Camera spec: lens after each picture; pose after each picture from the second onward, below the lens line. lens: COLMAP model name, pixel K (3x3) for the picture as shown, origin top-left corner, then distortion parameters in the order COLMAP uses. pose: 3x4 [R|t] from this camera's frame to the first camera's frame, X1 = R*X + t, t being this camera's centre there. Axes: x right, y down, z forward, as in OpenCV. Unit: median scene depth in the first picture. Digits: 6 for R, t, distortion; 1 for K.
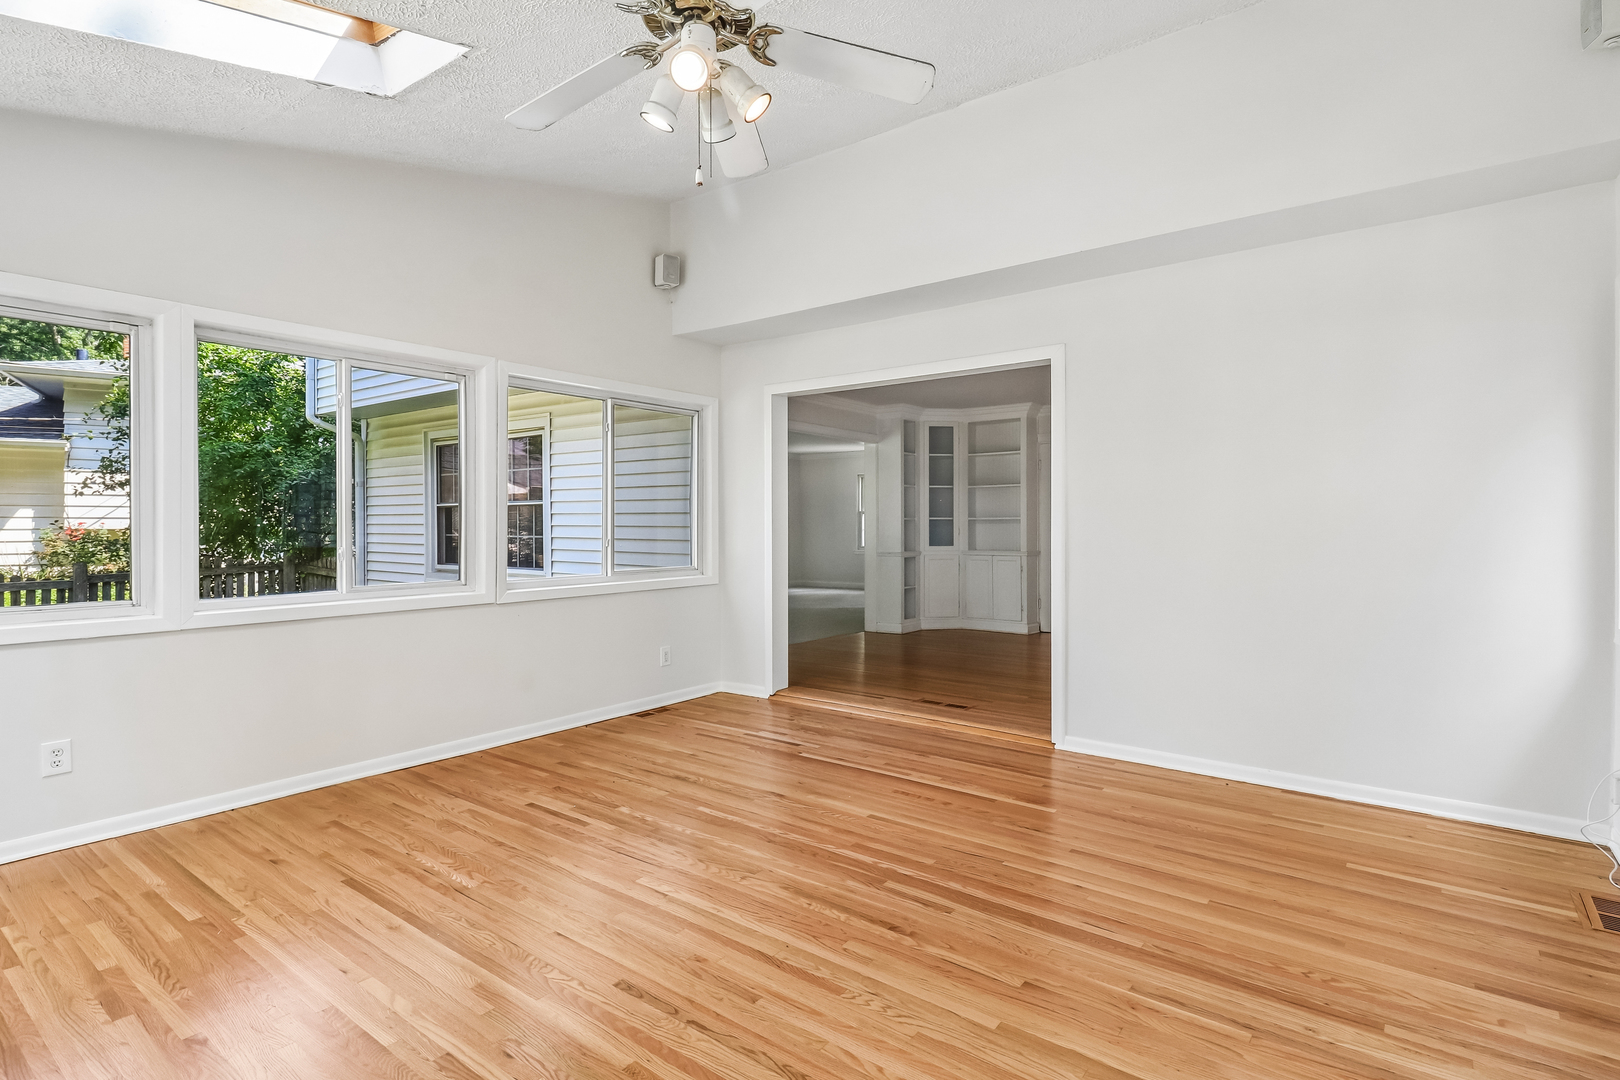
lens RADIAL K [[780.3, 0, 804.8], [0, 780.3, 515.3], [0, 0, 1]] dist [0.024366, -0.013427]
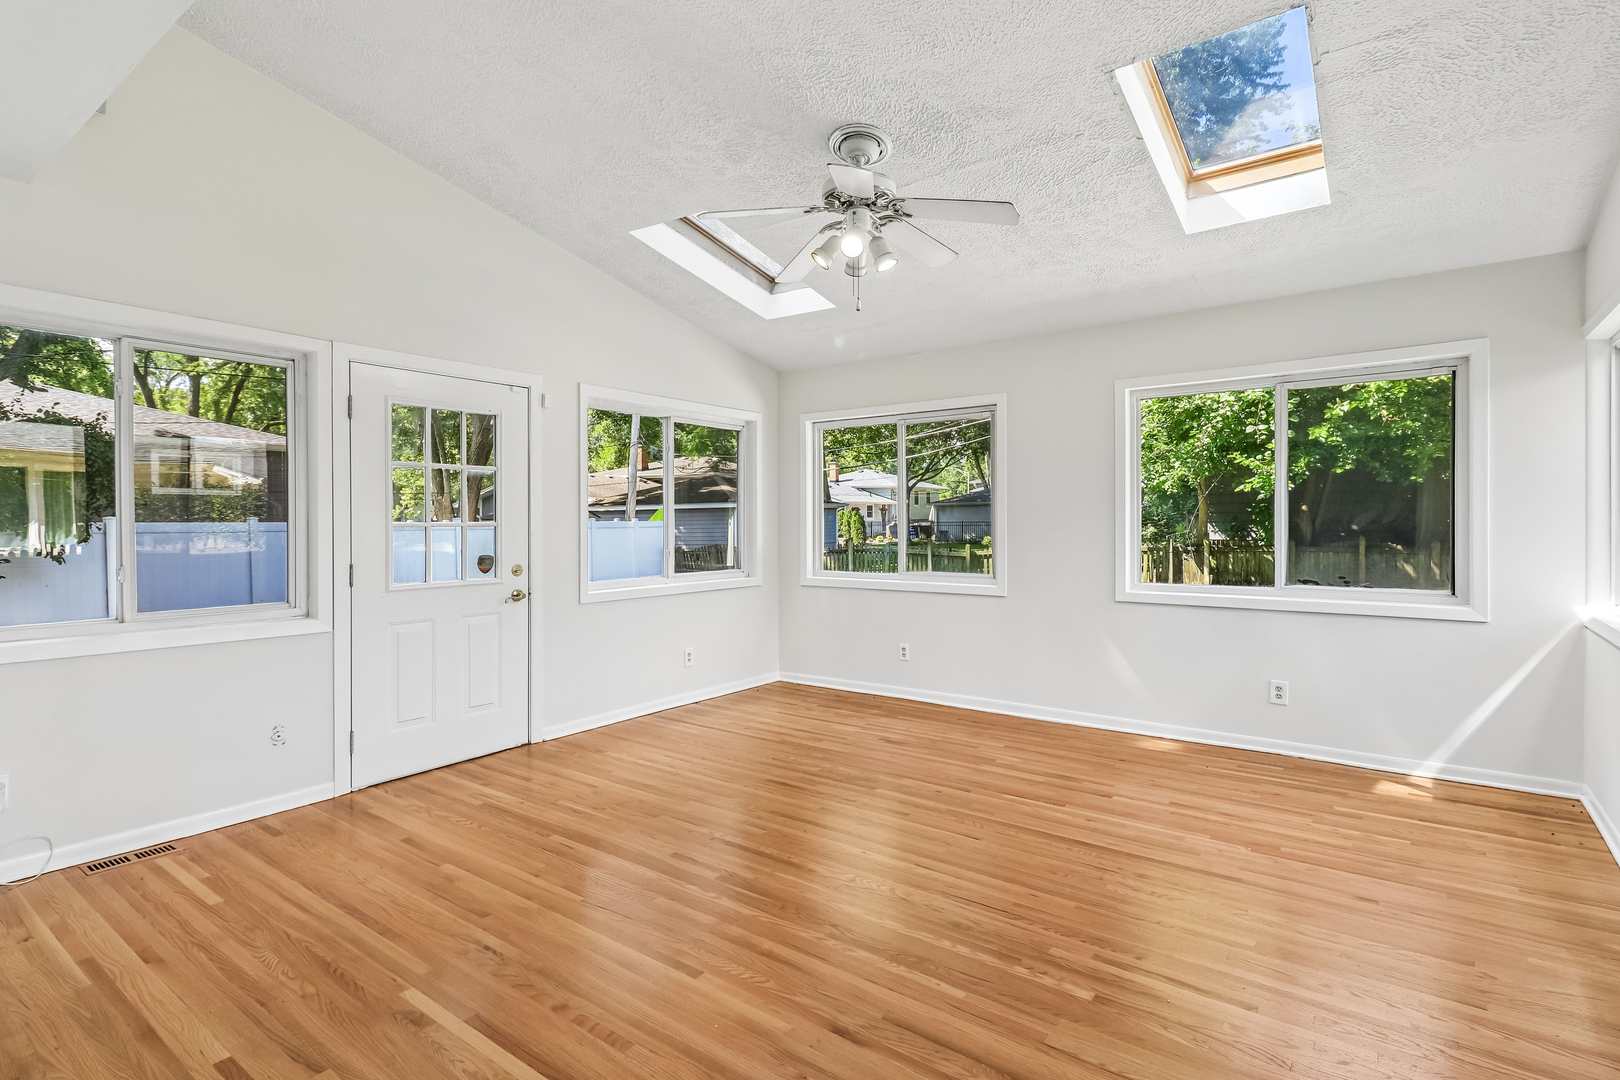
lens RADIAL K [[780.3, 0, 804.8], [0, 780.3, 515.3], [0, 0, 1]] dist [0.024366, -0.013427]
pose [[-0.999798, 0.004545, -0.019556, 0.002874], [0.004771, 0.999922, -0.011516, -0.004648], [0.019502, -0.011607, -0.999742, 1.952220]]
